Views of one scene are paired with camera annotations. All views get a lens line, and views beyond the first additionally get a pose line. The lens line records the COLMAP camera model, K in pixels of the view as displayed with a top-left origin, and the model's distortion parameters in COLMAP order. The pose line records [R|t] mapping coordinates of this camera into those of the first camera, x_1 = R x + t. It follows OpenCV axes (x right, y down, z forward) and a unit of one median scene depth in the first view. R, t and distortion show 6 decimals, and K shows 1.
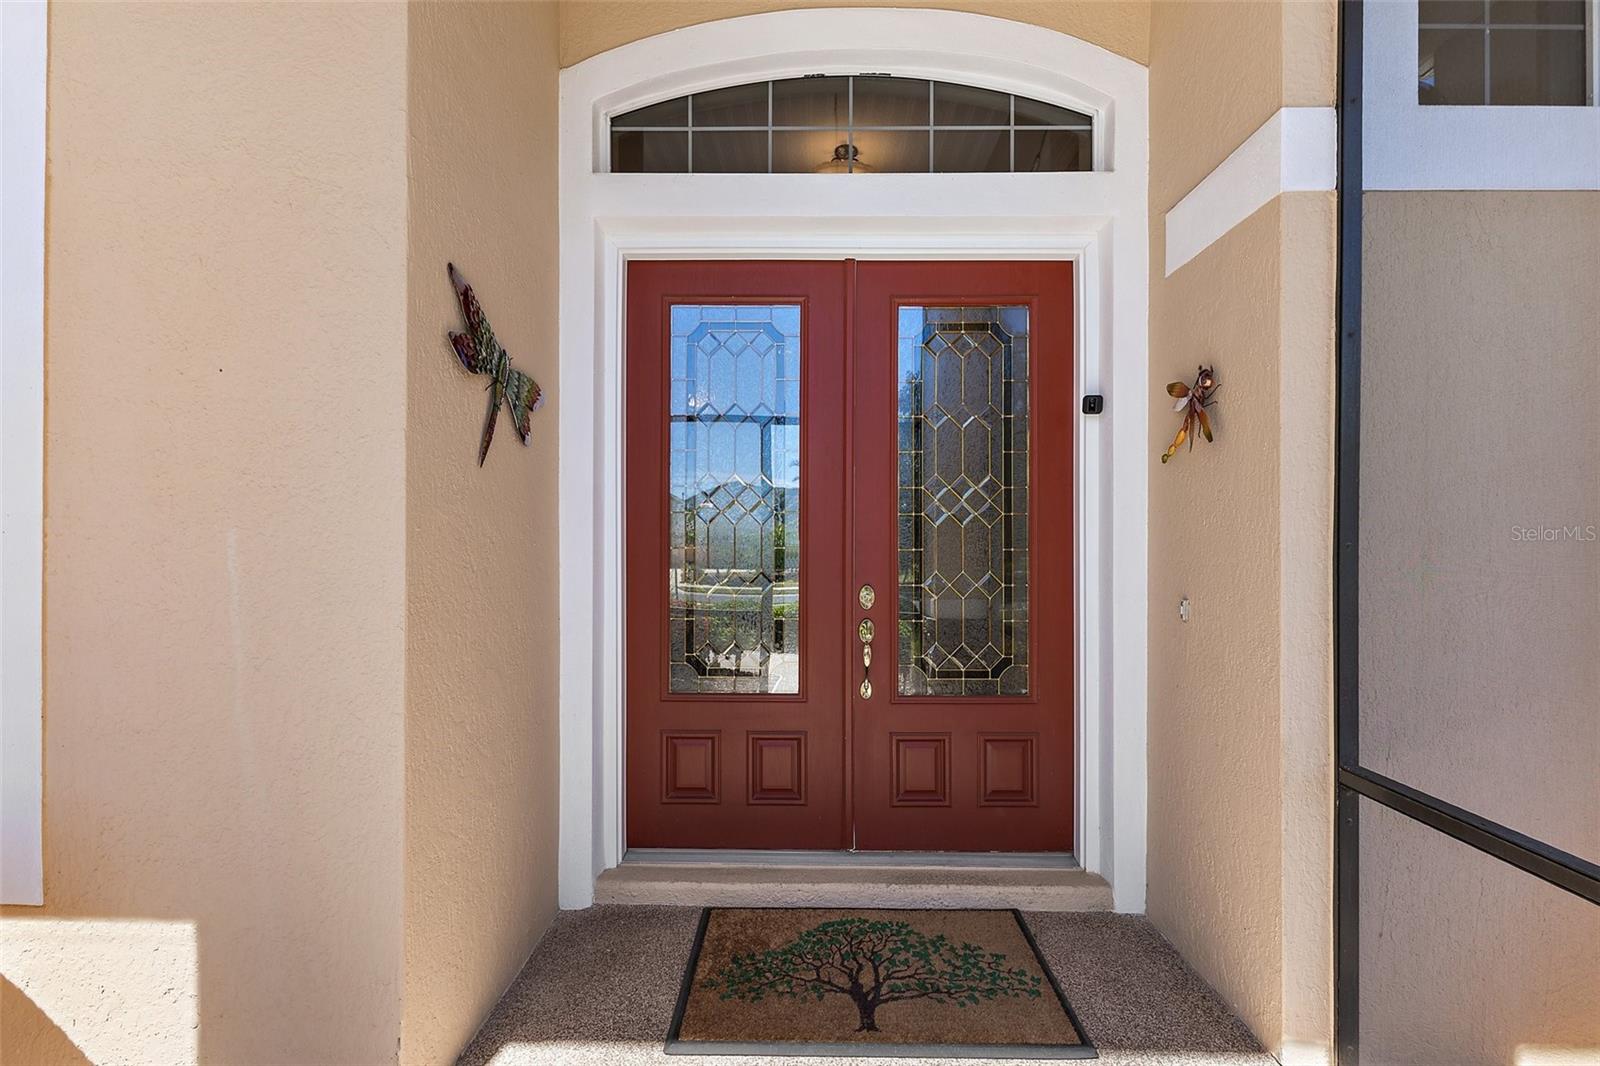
lens RADIAL K [[700.6, 0, 801.1], [0, 700.6, 530.8], [0, 0, 1]] dist [0.005501, 0.000419]
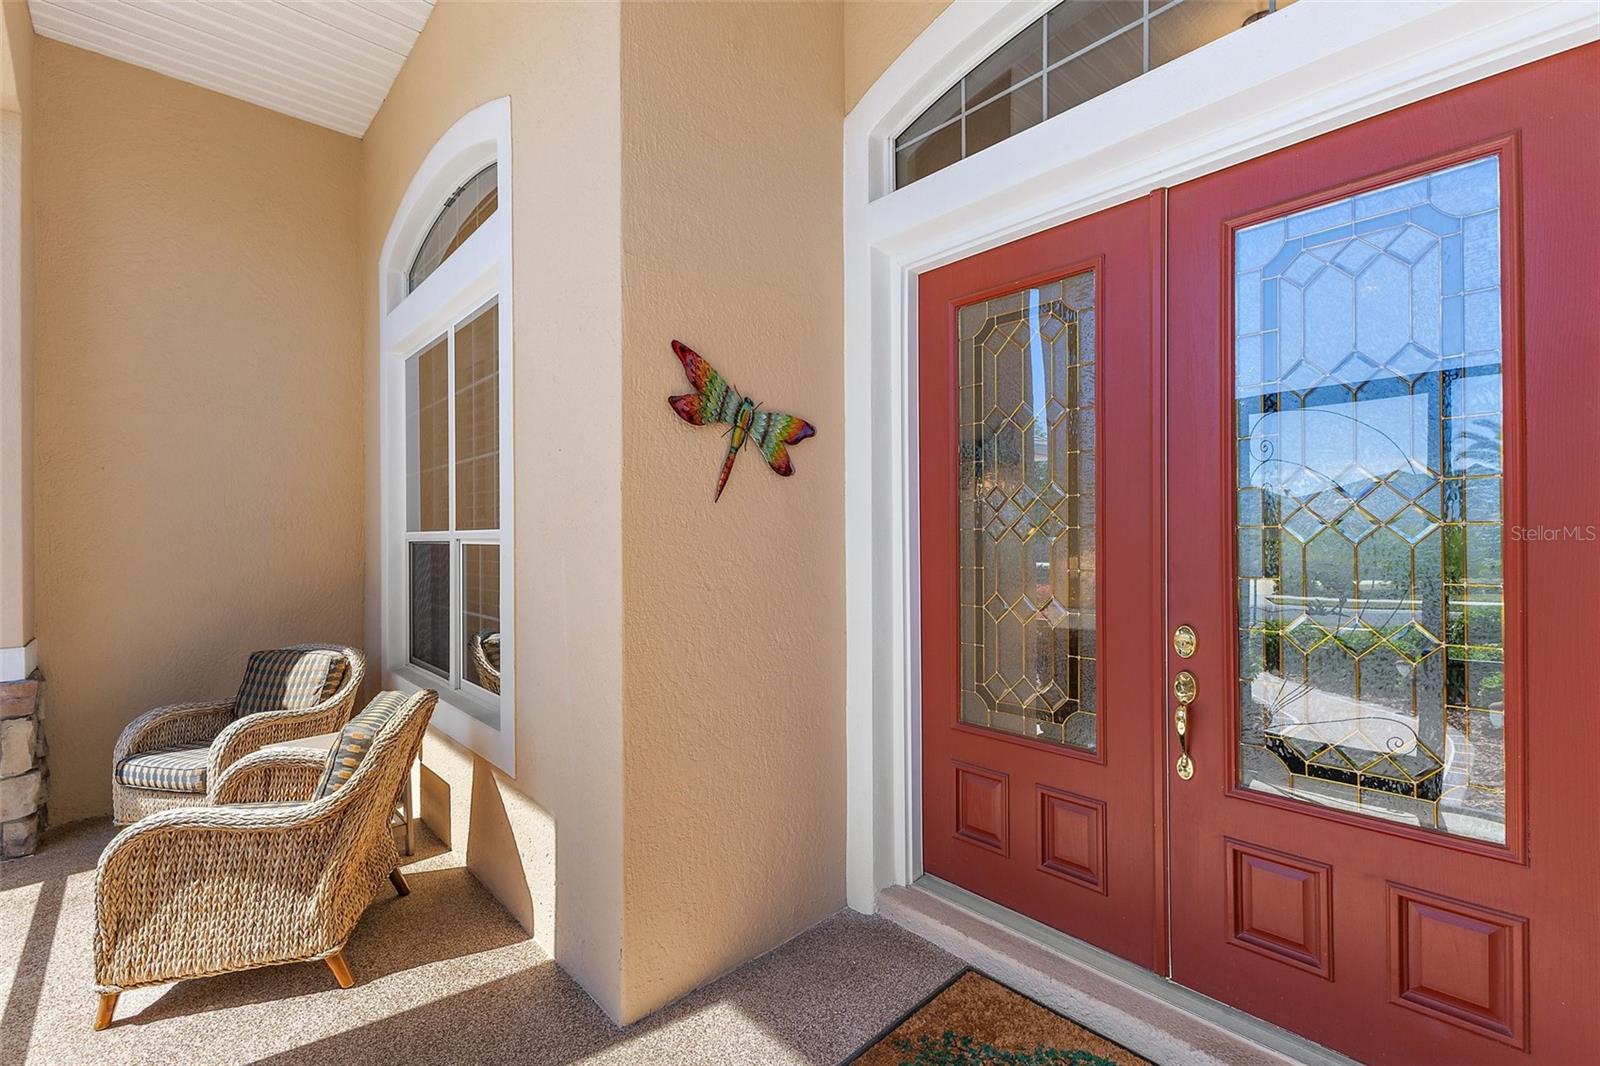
lens RADIAL K [[692.4, 0, 803.2], [0, 692.4, 532.2], [0, 0, 1]] dist [0.006044, 0.000380]
pose [[0.687632, -0.013019, -0.725942, 0.370540], [0.015443, 0.999875, -0.003303, -0.025031], [0.725895, -0.008939, 0.687748, 0.225924]]
